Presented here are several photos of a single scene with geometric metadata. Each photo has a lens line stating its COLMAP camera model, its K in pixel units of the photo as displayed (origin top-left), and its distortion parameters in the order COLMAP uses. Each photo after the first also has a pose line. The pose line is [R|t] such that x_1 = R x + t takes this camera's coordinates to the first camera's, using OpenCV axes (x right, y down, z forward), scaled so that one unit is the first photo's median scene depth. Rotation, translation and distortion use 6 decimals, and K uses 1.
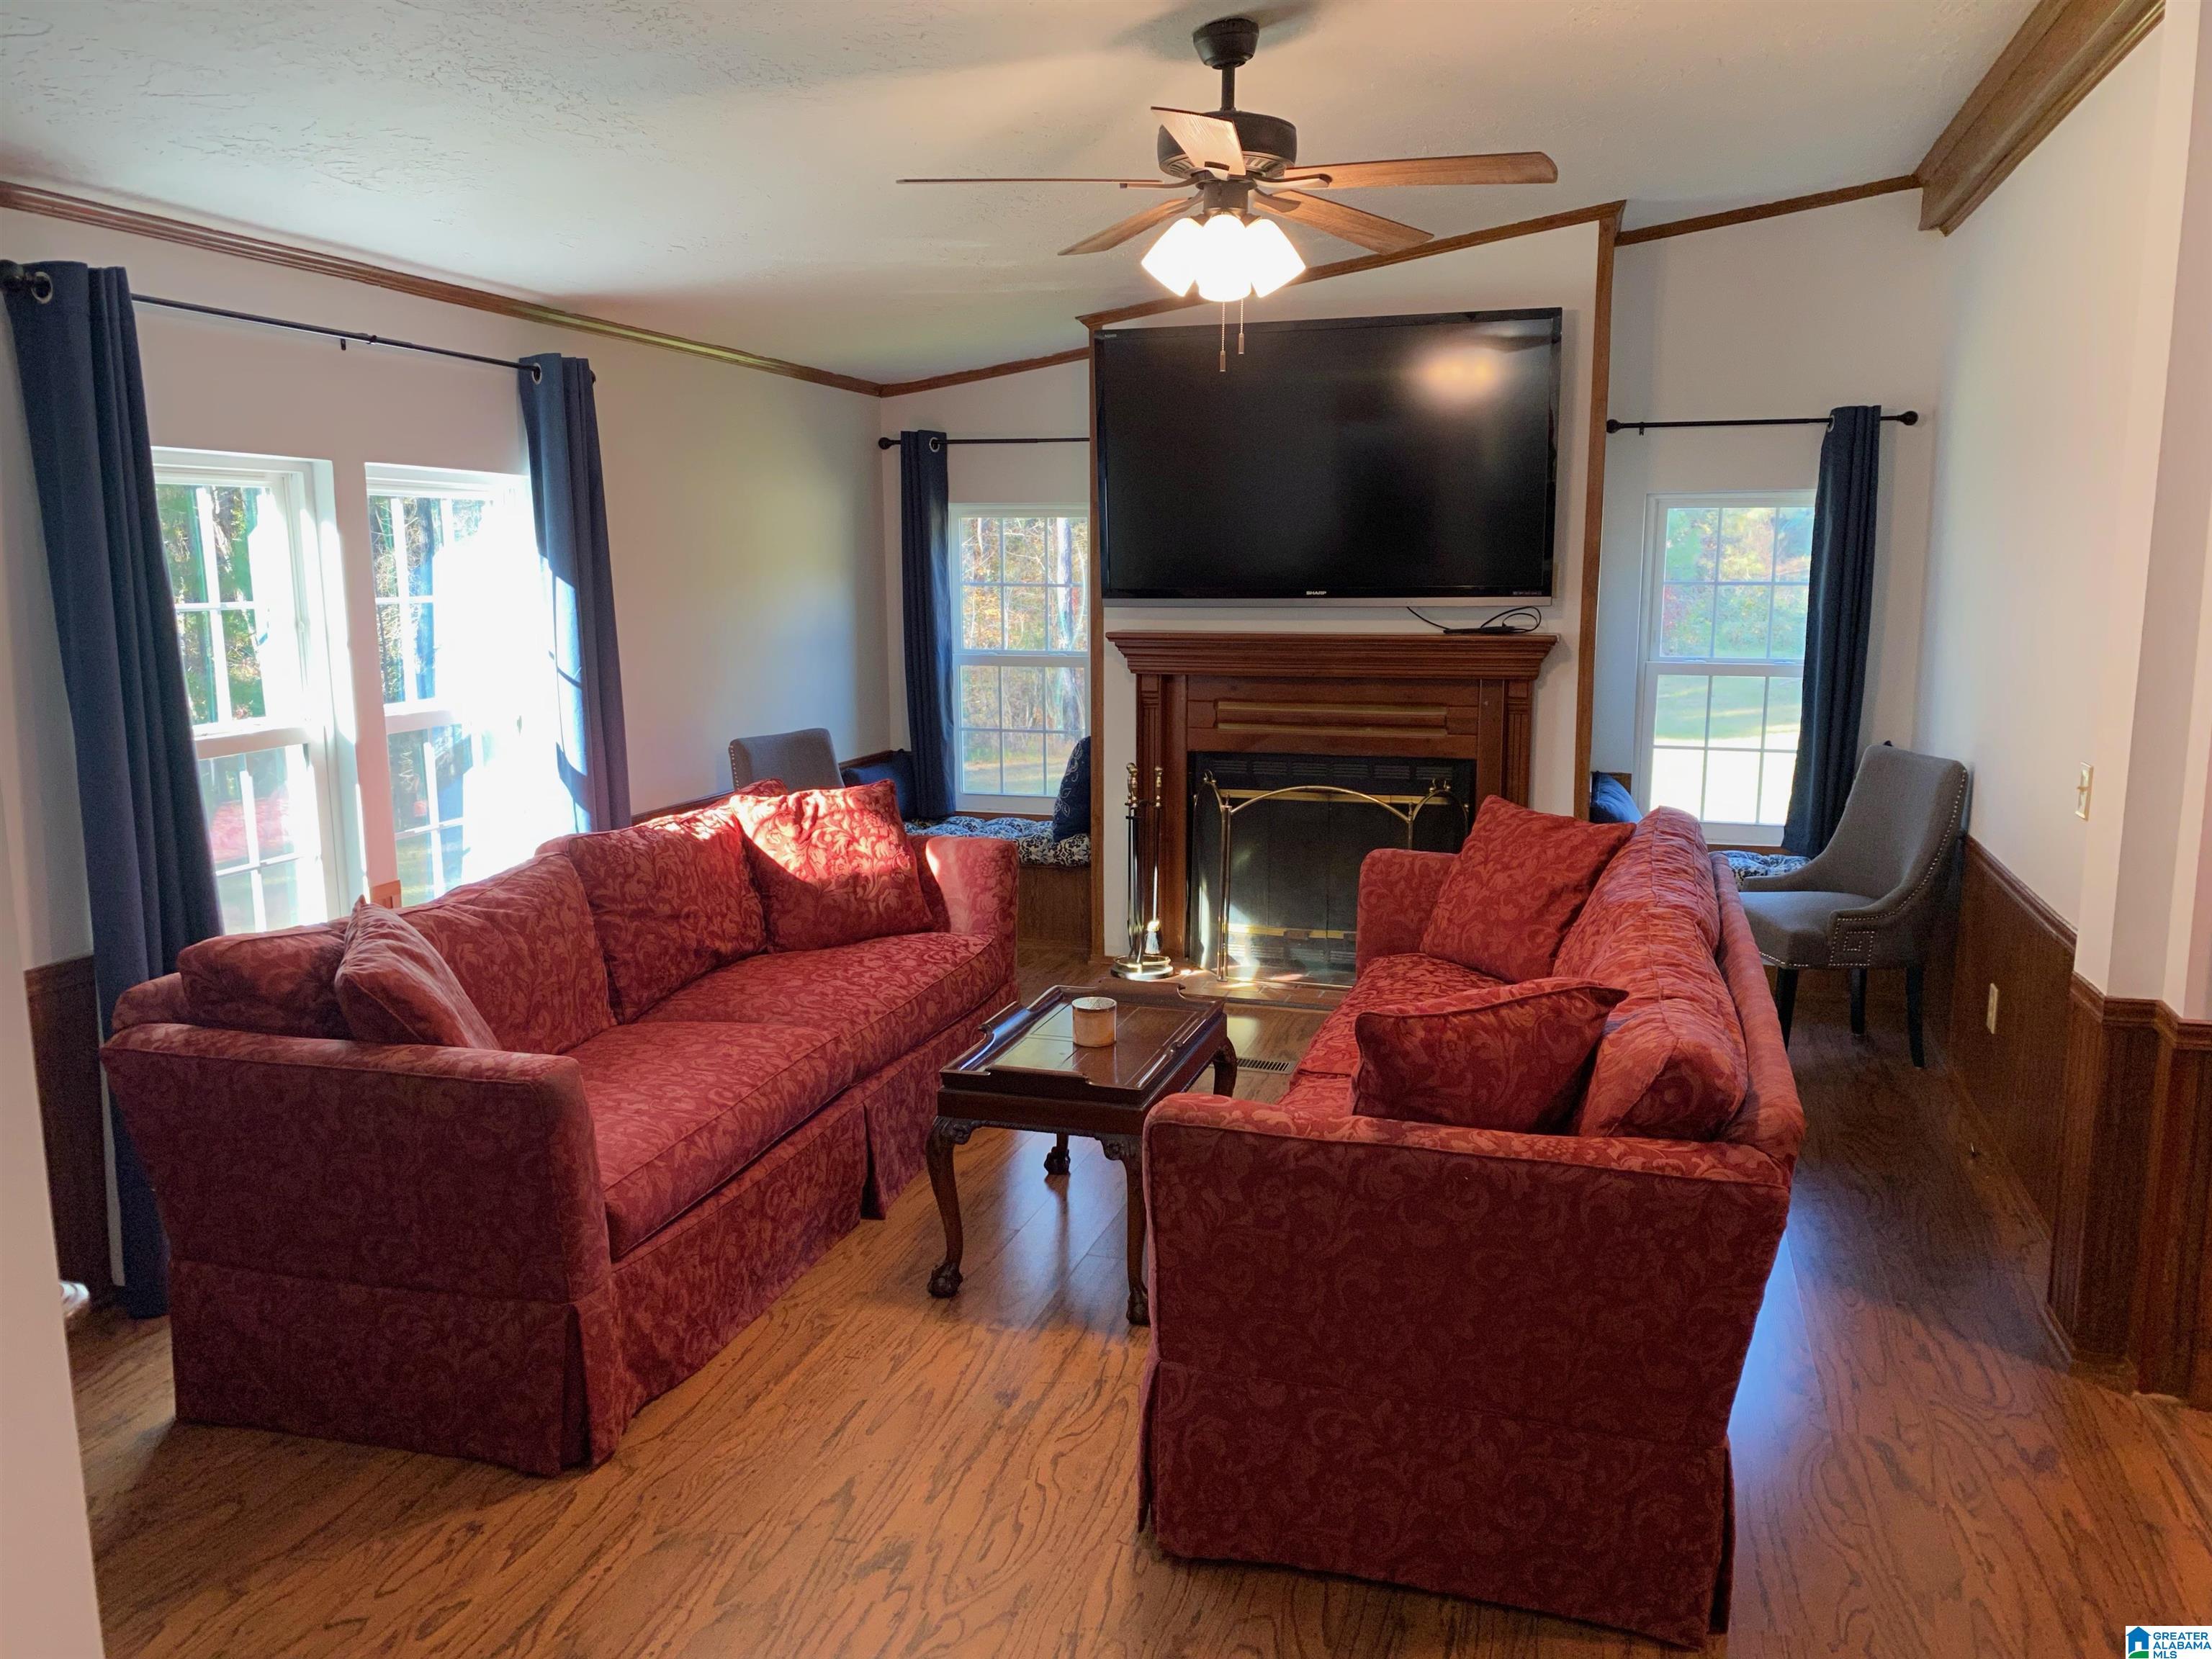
lens RADIAL K [[1685.8, 0, 1116.2], [0, 1685.8, 834.4], [0, 0, 1]] dist [0.063321, -0.073343]
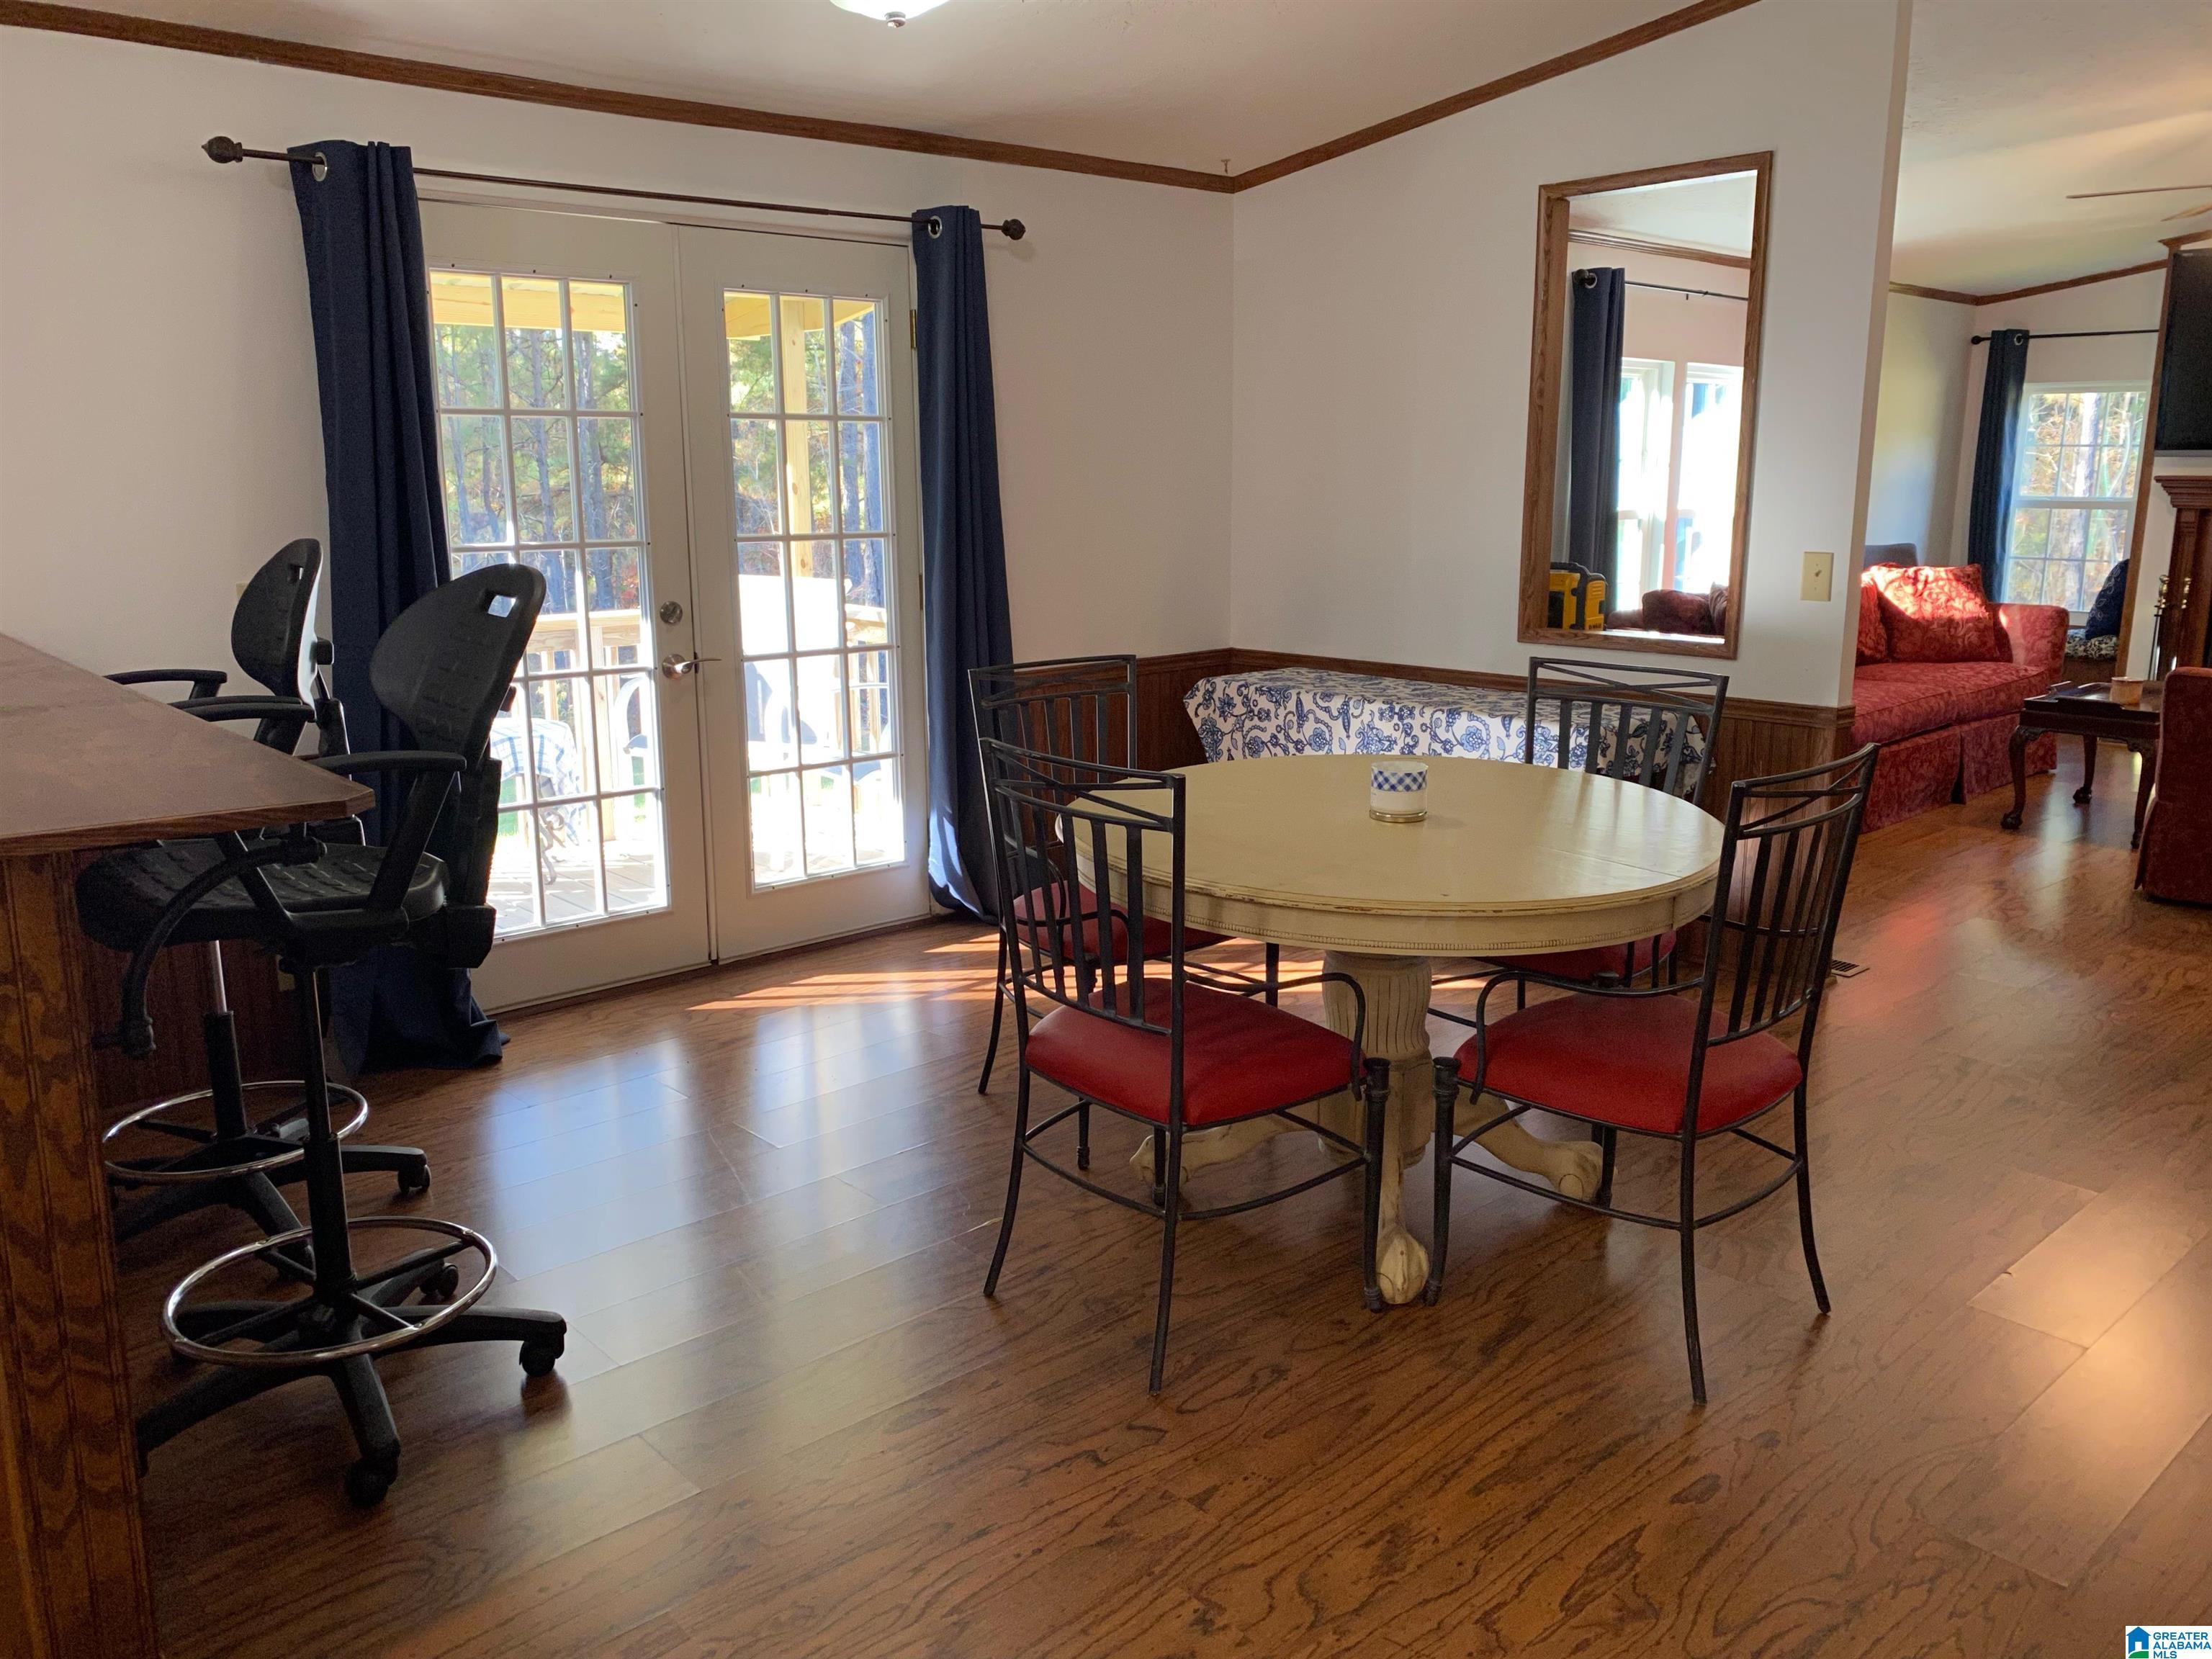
lens RADIAL K [[1685.8, 0, 1110.9], [0, 1685.8, 821.7], [0, 0, 1]] dist [0.063321, -0.073343]
pose [[0.860477, 0.107996, -0.497911, -0.016927], [-0.086293, 0.994049, 0.066477, 0.166590], [0.502128, -0.014235, 0.864676, -0.734090]]
